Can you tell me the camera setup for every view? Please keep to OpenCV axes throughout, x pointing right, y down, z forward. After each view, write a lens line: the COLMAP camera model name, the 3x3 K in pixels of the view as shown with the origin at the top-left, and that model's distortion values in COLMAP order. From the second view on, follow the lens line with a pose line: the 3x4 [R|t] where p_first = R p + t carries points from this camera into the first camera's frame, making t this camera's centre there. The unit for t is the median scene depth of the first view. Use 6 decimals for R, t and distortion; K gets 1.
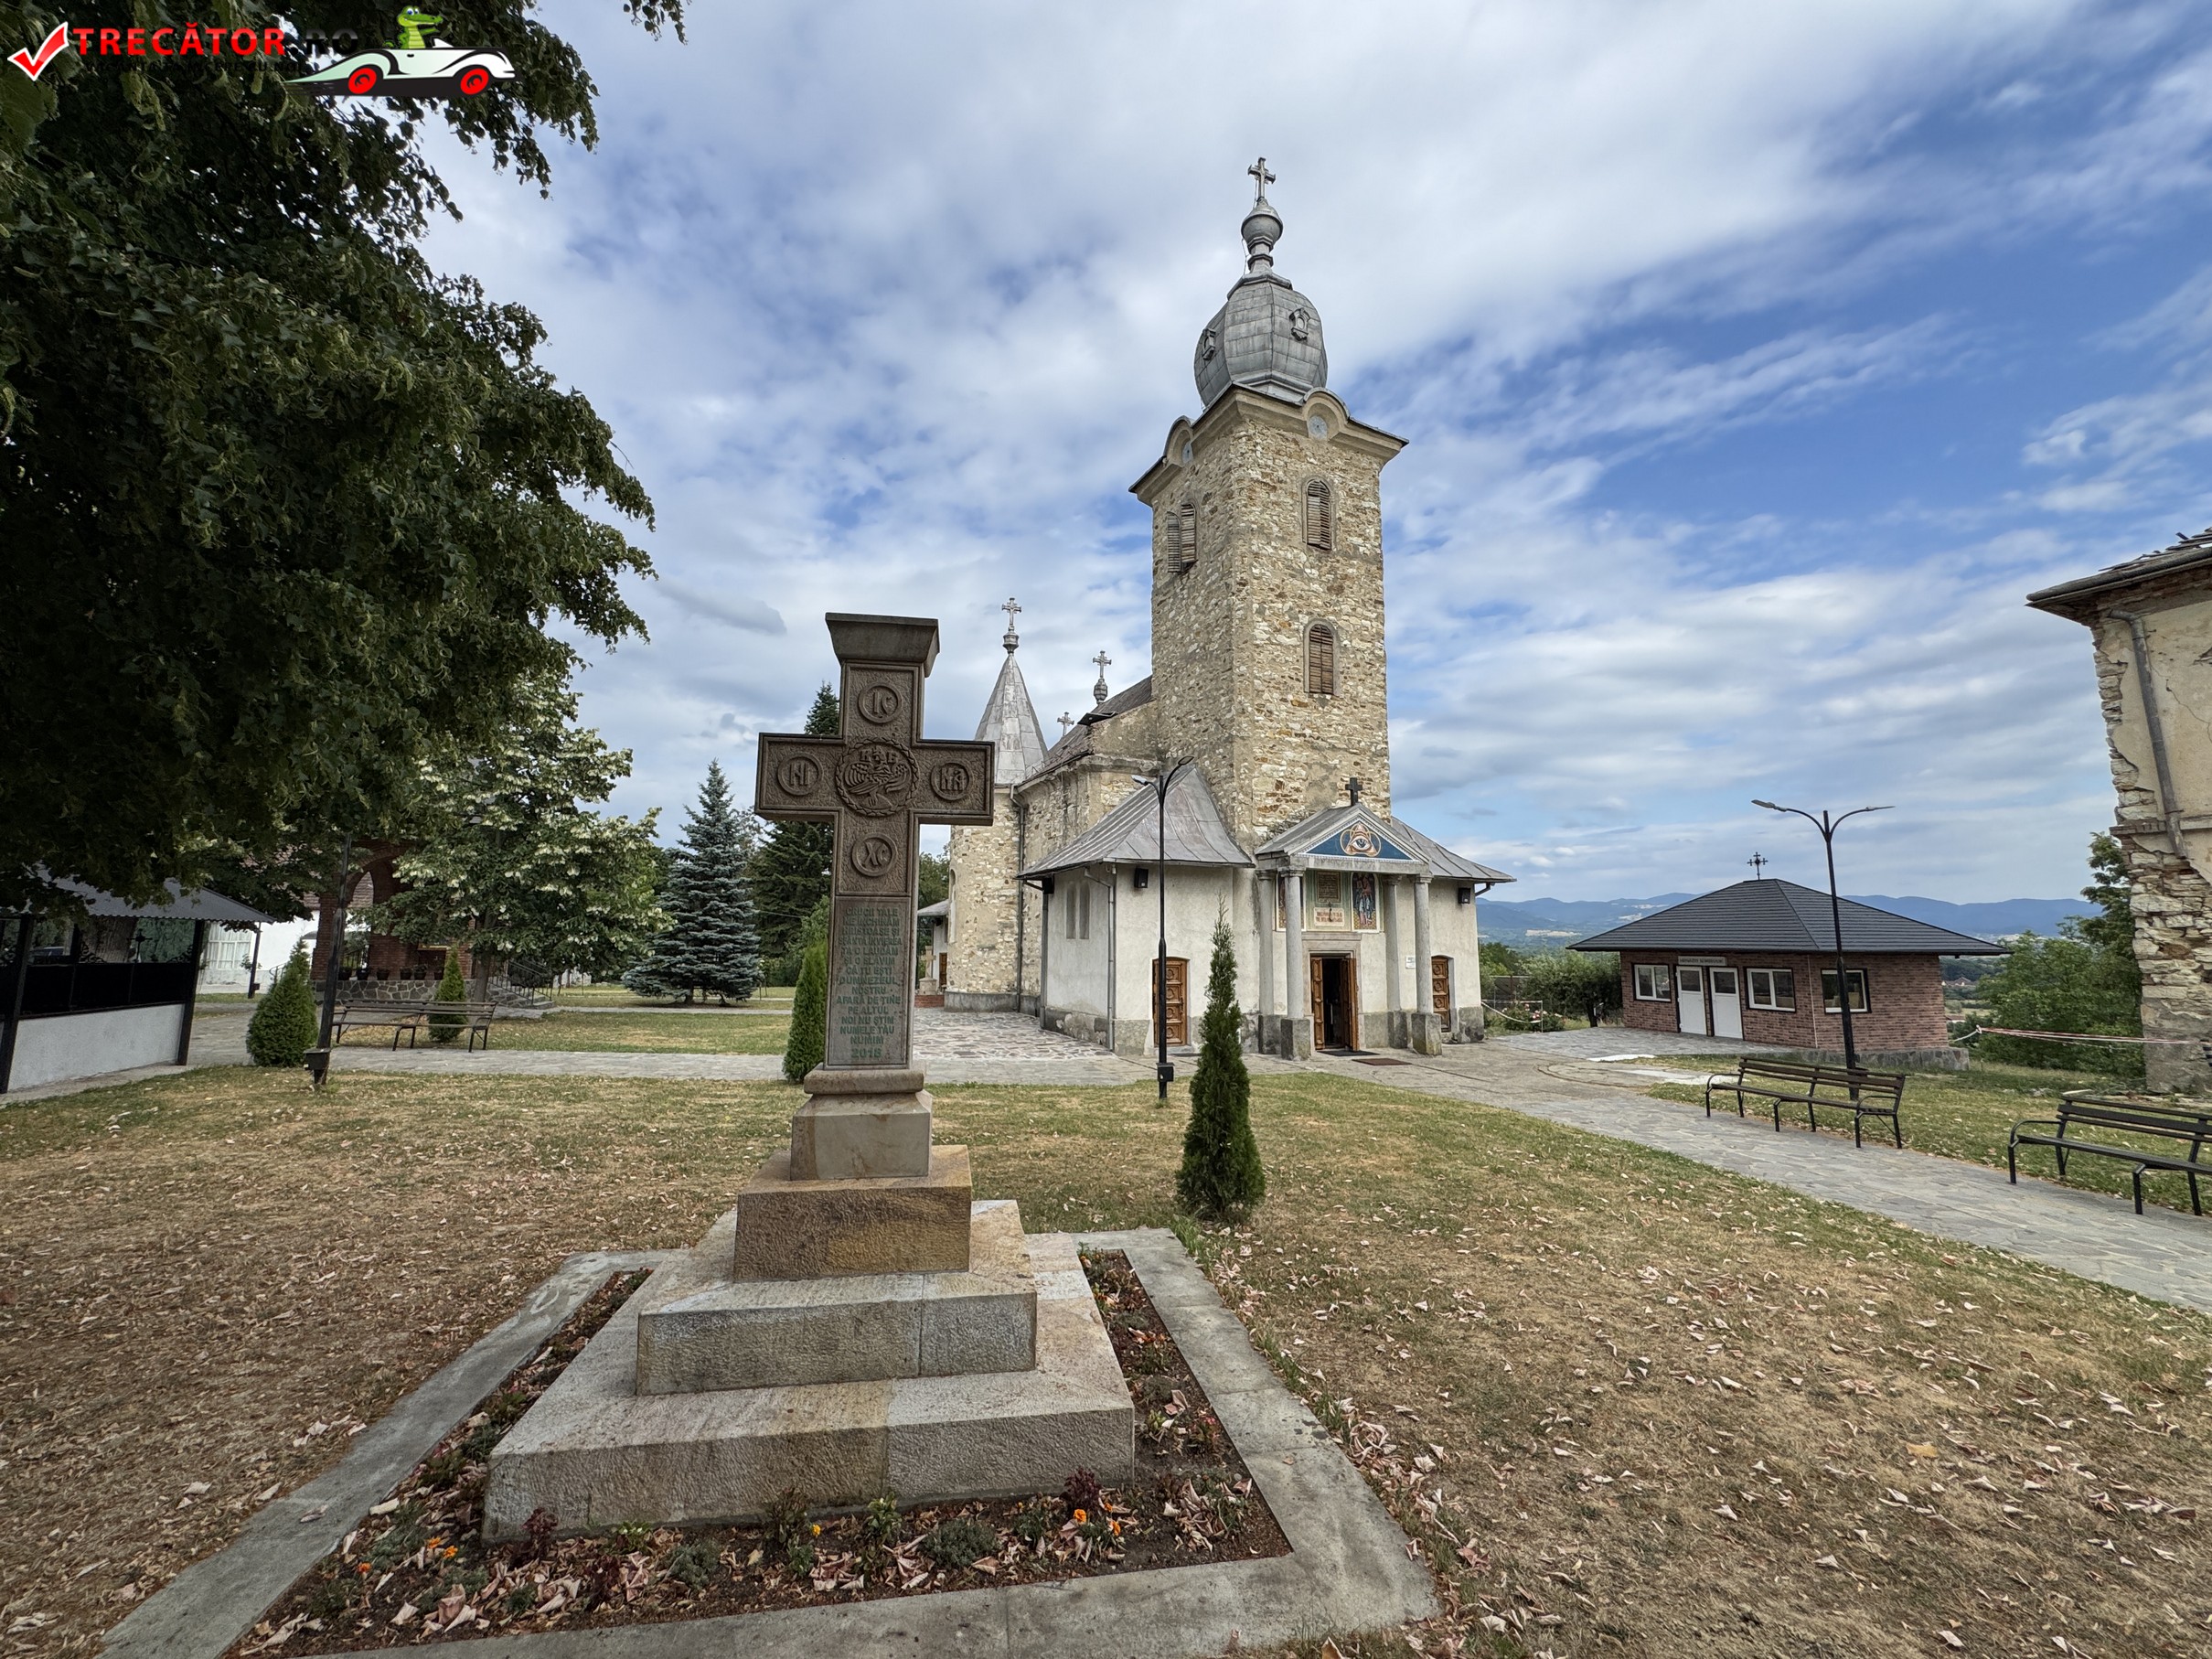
lens RADIAL K [[904.7, 0, 1091.6], [0, 904.7, 822.2], [0, 0, 1]] dist [0.000902, 0.000752]
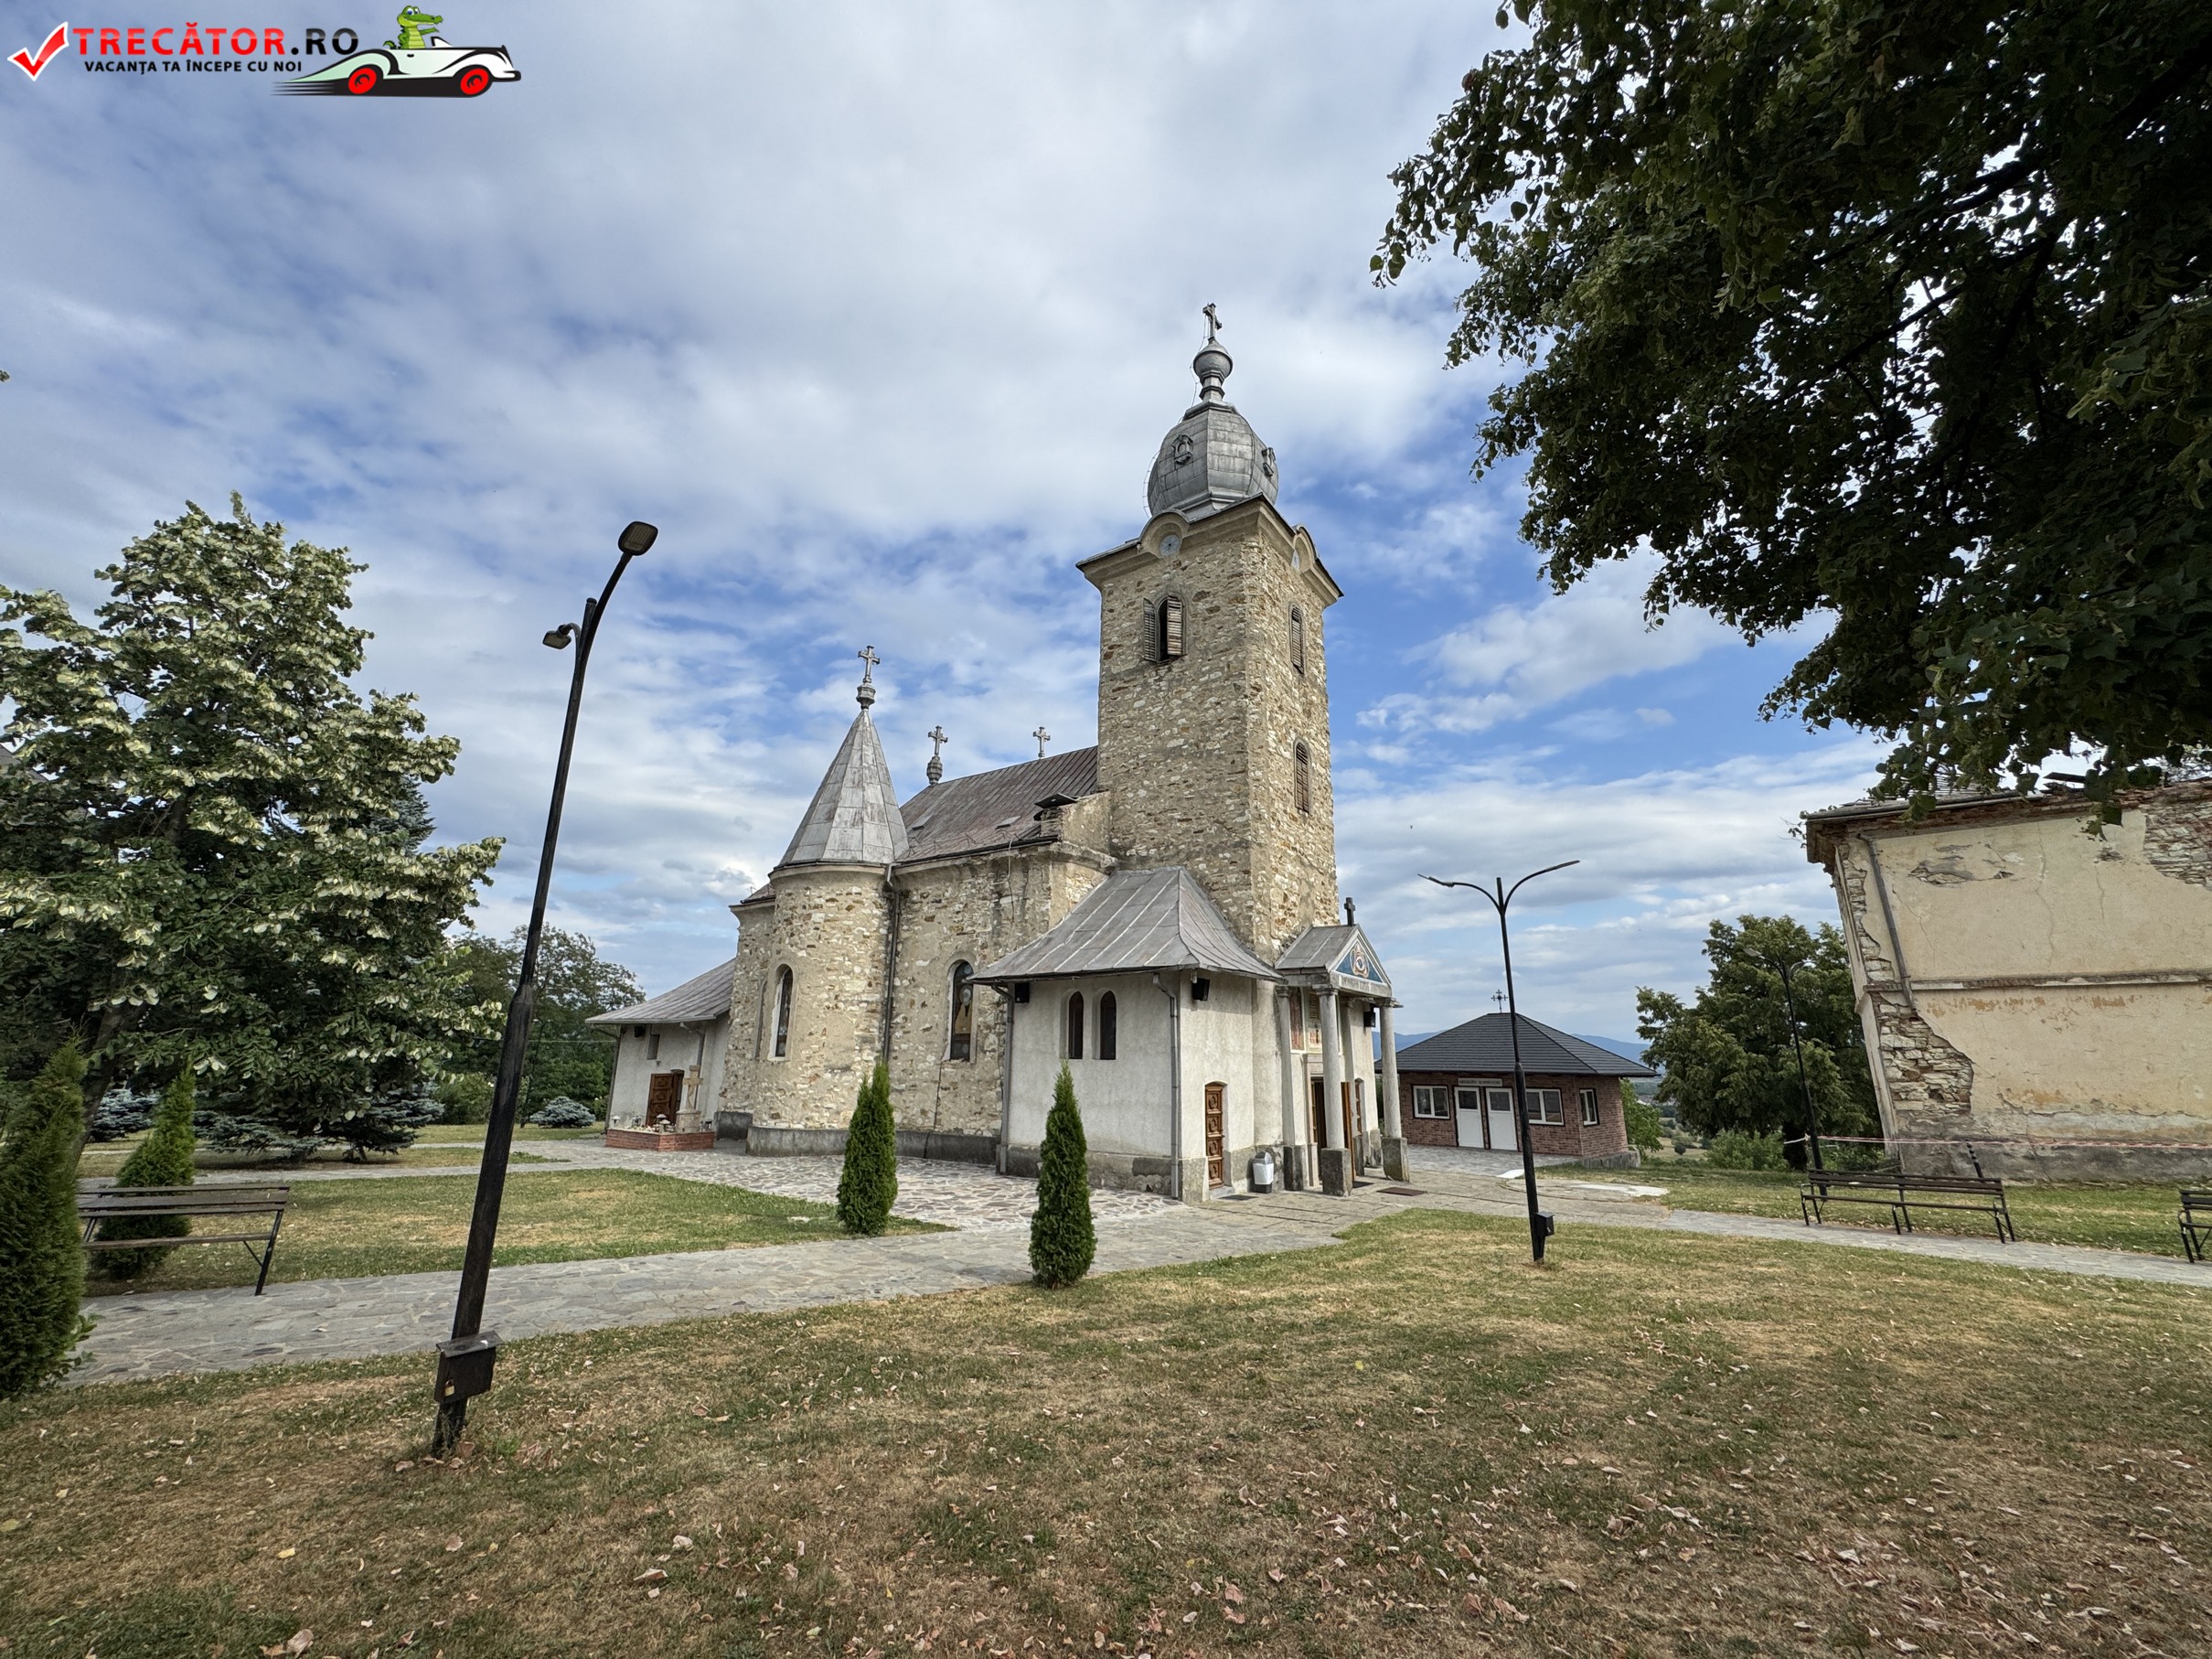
lens RADIAL K [[904.7, 0, 1100.1], [0, 904.7, 821.4], [0, 0, 1]] dist [0.000902, 0.000752]
pose [[0.859358, 0.137351, 0.492583, -0.428381], [-0.074162, 0.986545, -0.145703, 0.032278], [-0.505968, 0.088680, 0.857982, 0.252168]]
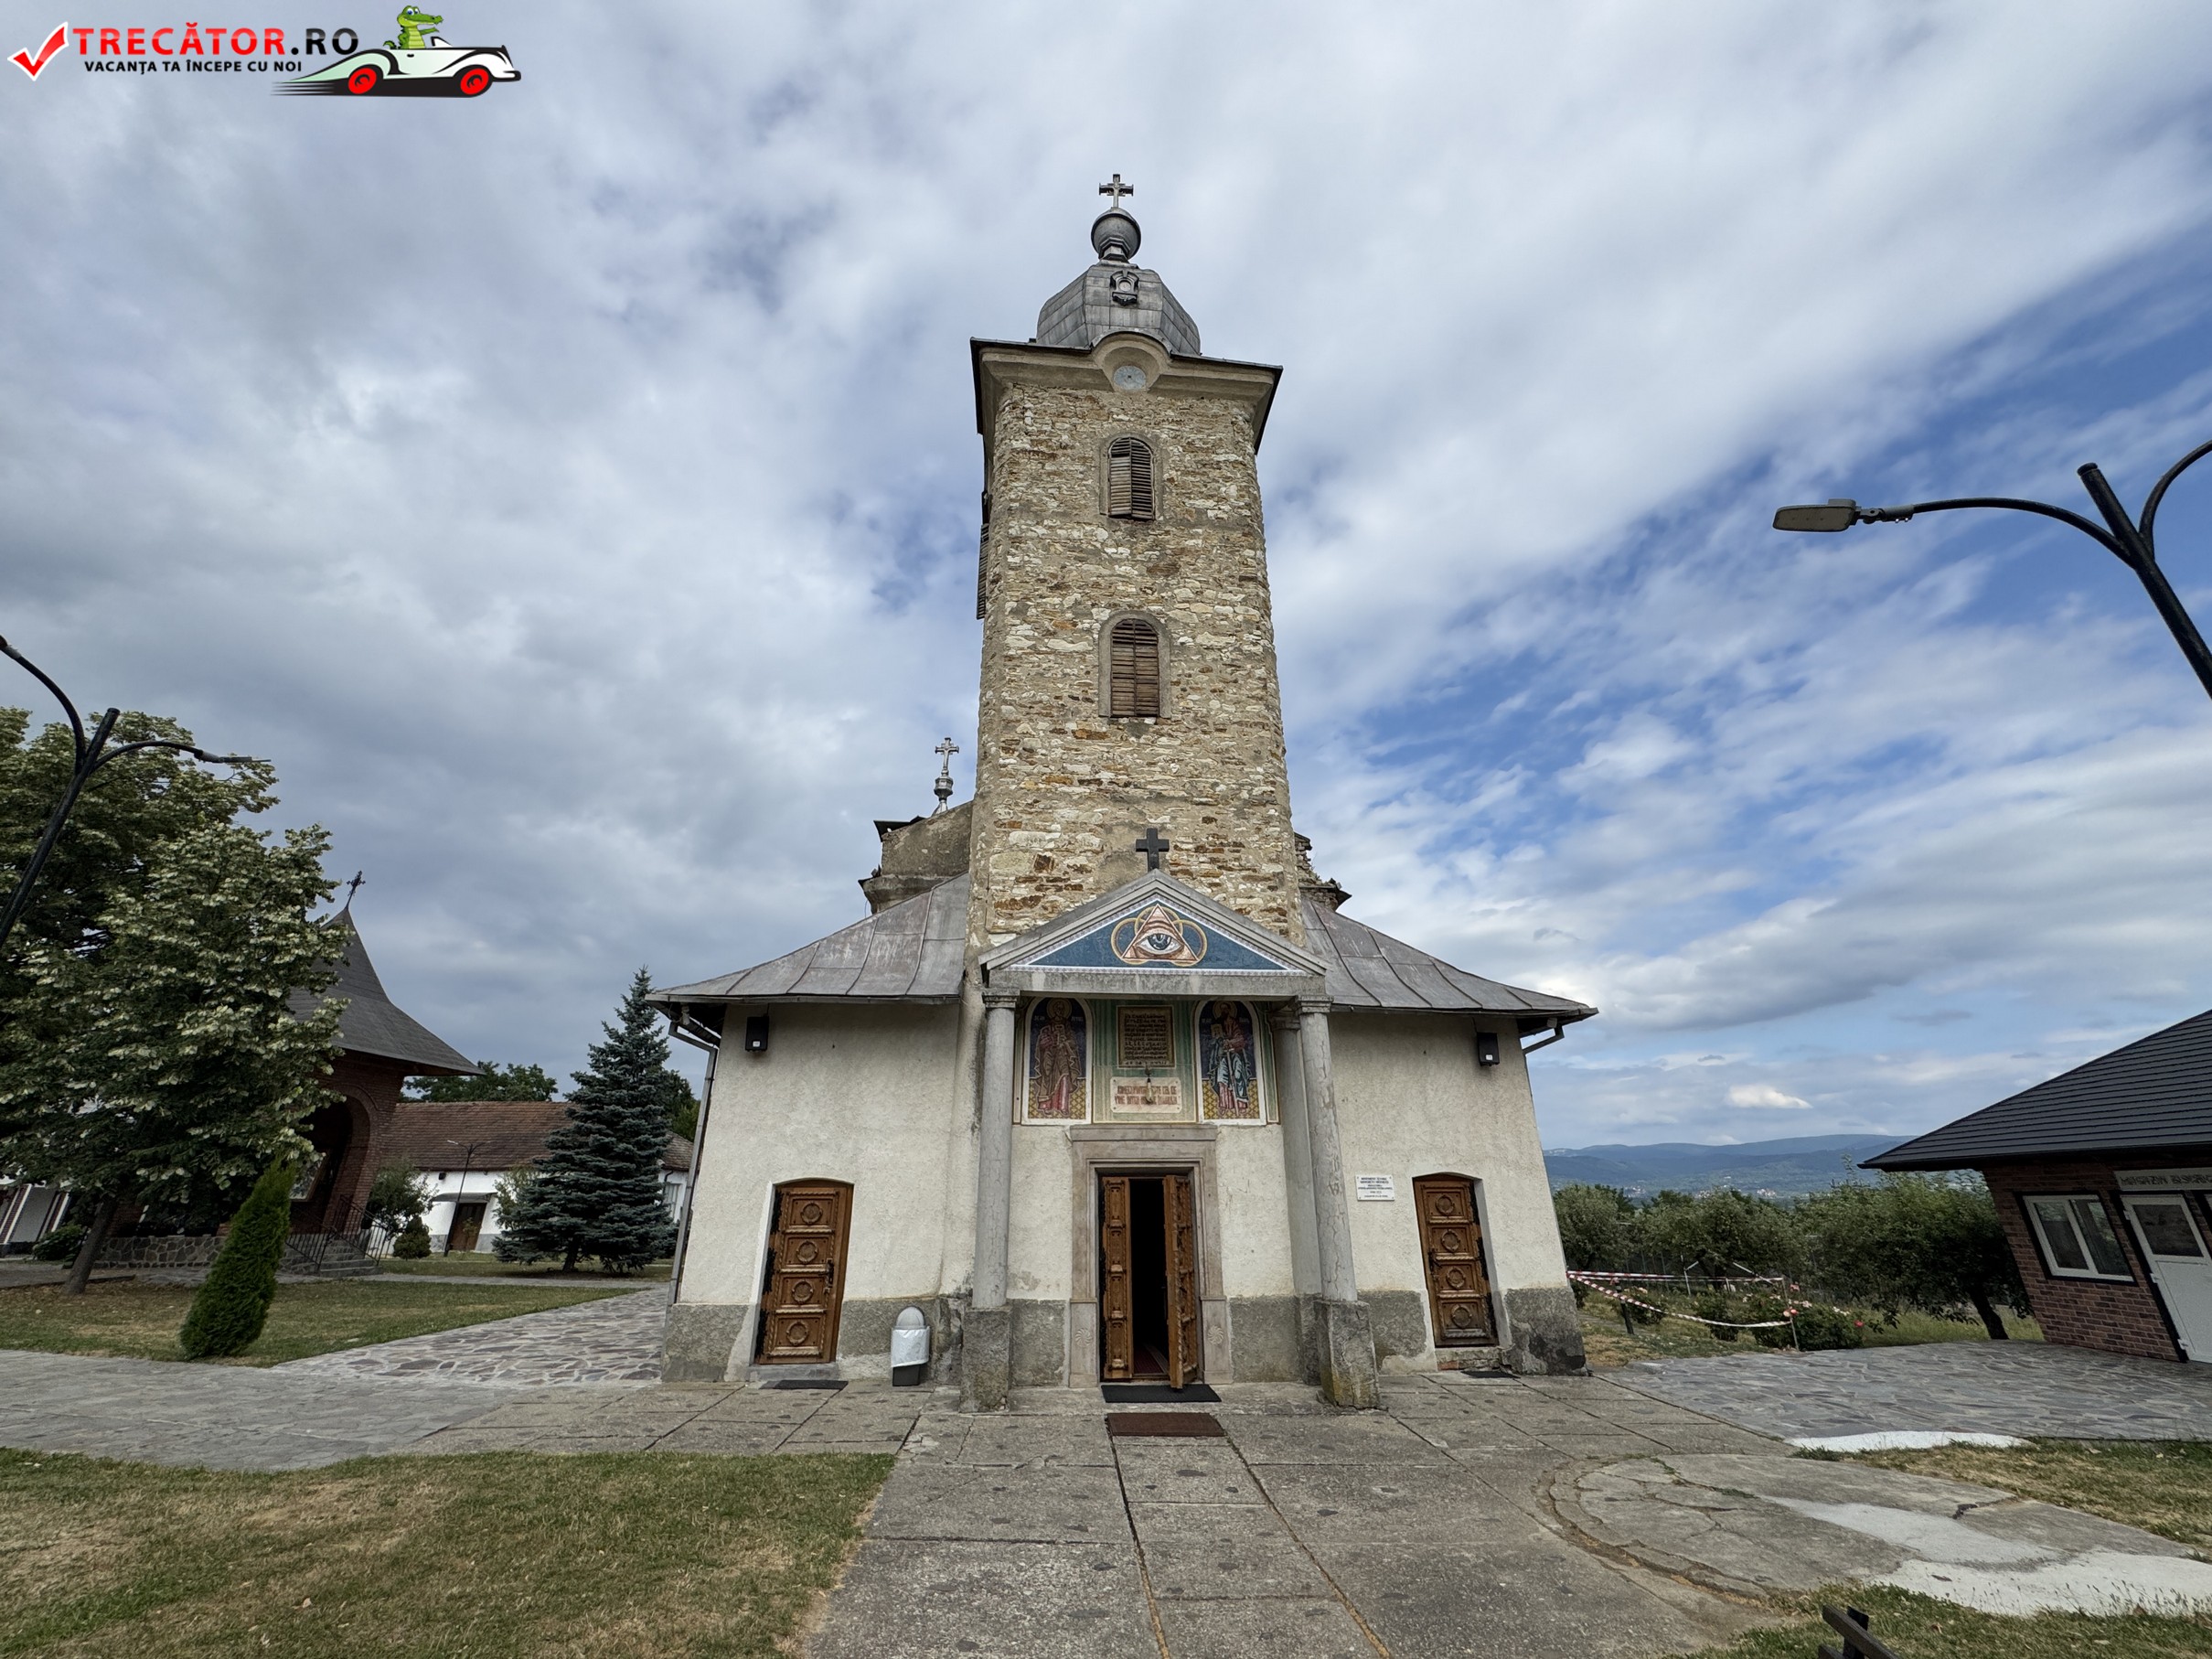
lens RADIAL K [[904.7, 0, 1104.3], [0, 904.7, 806.6], [0, 0, 1]] dist [0.000902, 0.000752]
pose [[0.936690, -0.154676, -0.314145, 0.414149], [0.059115, 0.954123, -0.293520, 0.093857], [0.345133, 0.256366, 0.902862, 0.451430]]
